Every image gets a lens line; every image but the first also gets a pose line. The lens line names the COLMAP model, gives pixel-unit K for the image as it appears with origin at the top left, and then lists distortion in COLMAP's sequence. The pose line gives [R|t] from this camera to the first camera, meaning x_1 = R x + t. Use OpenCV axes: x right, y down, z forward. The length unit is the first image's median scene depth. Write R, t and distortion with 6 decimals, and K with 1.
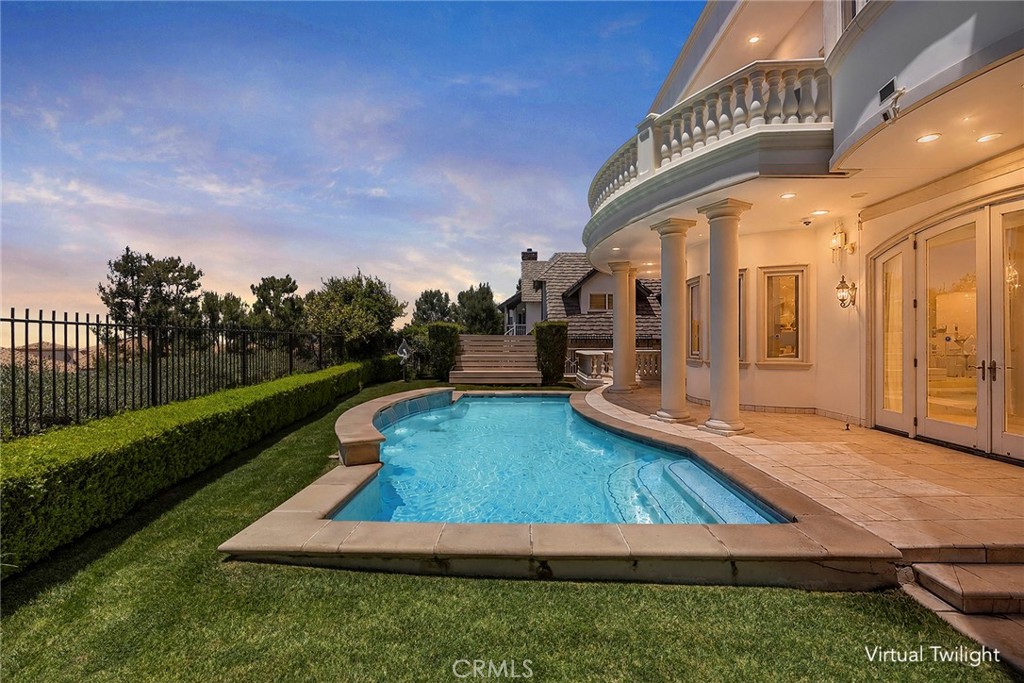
lens RADIAL K [[440.6, 0, 516.2], [0, 440.6, 341.6], [0, 0, 1]] dist [-0.014379, 0.000456]
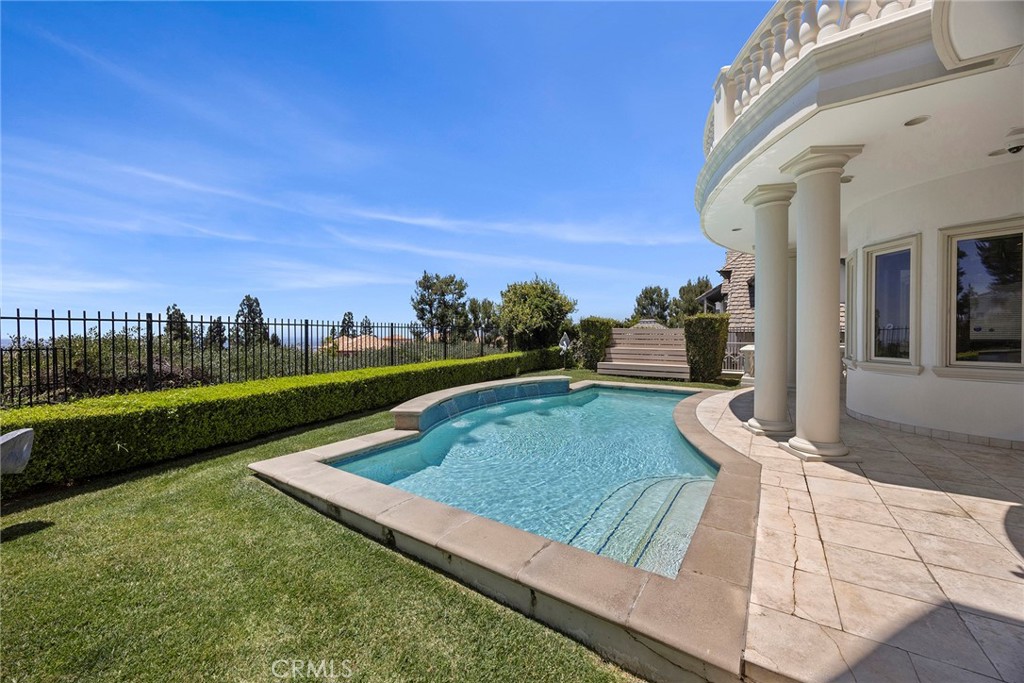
lens RADIAL K [[393.7, 0, 509.2], [0, 393.7, 337.5], [0, 0, 1]] dist [0.000081, 0.000119]
pose [[0.841480, 0.006435, -0.540249, 0.071070], [-0.002687, 0.999967, 0.007724, -0.000115], [0.540281, -0.005048, 0.841469, 0.025989]]
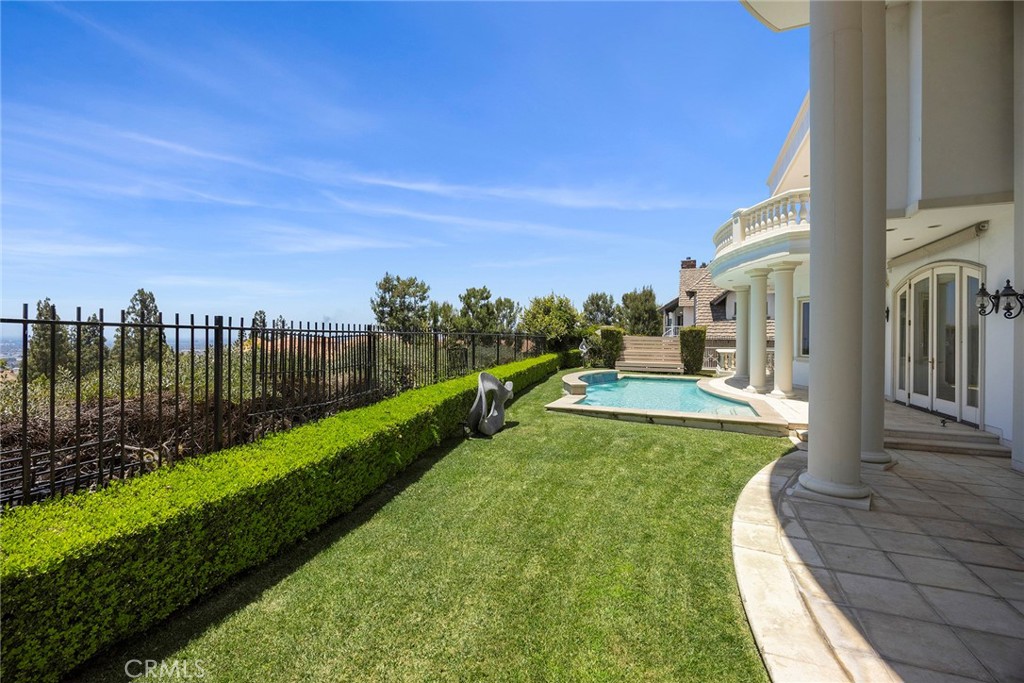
lens RADIAL K [[430.9, 0, 511.9], [0, 430.9, 340.8], [0, 0, 1]] dist [-0.014533, -0.000048]
pose [[0.928387, 0.012202, -0.371414, 0.021245], [-0.011099, 0.999925, 0.005107, -0.001604], [0.371449, -0.000619, 0.928453, -0.164097]]
